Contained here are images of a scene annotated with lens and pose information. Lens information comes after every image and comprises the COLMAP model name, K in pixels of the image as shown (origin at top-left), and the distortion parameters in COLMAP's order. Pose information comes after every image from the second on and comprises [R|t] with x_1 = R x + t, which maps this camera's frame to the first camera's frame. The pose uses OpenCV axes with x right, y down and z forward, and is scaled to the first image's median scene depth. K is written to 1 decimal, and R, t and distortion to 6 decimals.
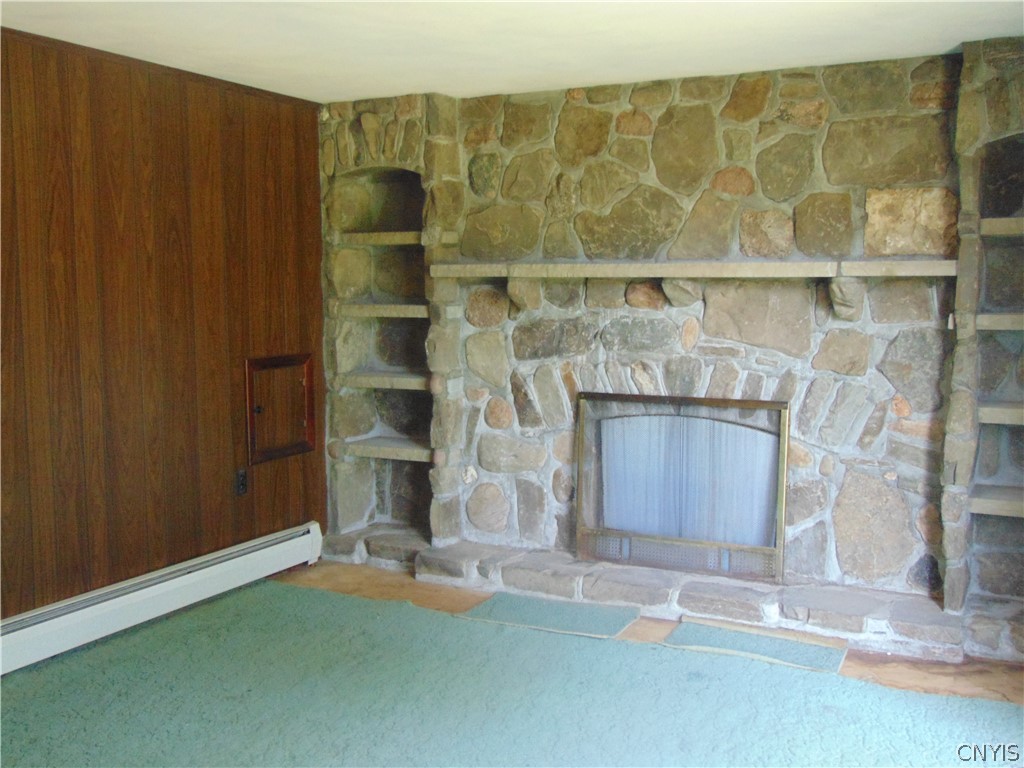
lens RADIAL K [[1052.6, 0, 512.0], [0, 1052.6, 384.0], [0, 0, 1]] dist [-0.014665, 0.033284]
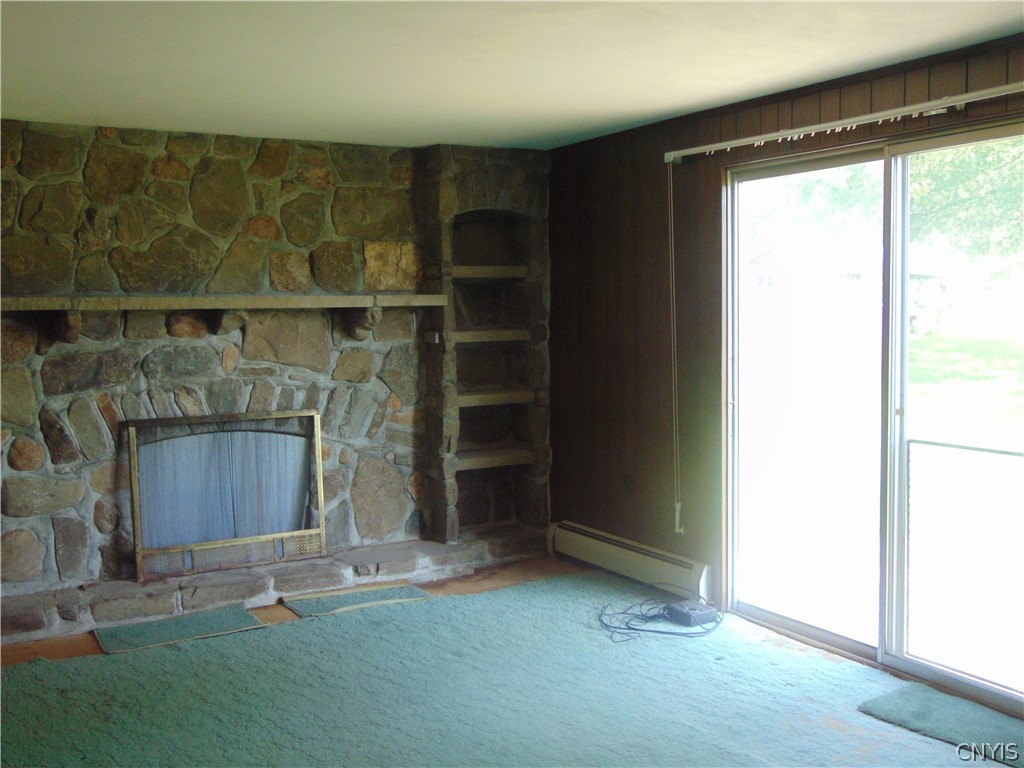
lens RADIAL K [[1052.6, 0, 512.0], [0, 1052.6, 384.0], [0, 0, 1]] dist [-0.014665, 0.033284]
pose [[0.546738, -0.067567, 0.834573, -0.641595], [0.093036, 0.995469, 0.019645, -0.014533], [-0.832119, 0.066905, 0.550547, 0.126936]]
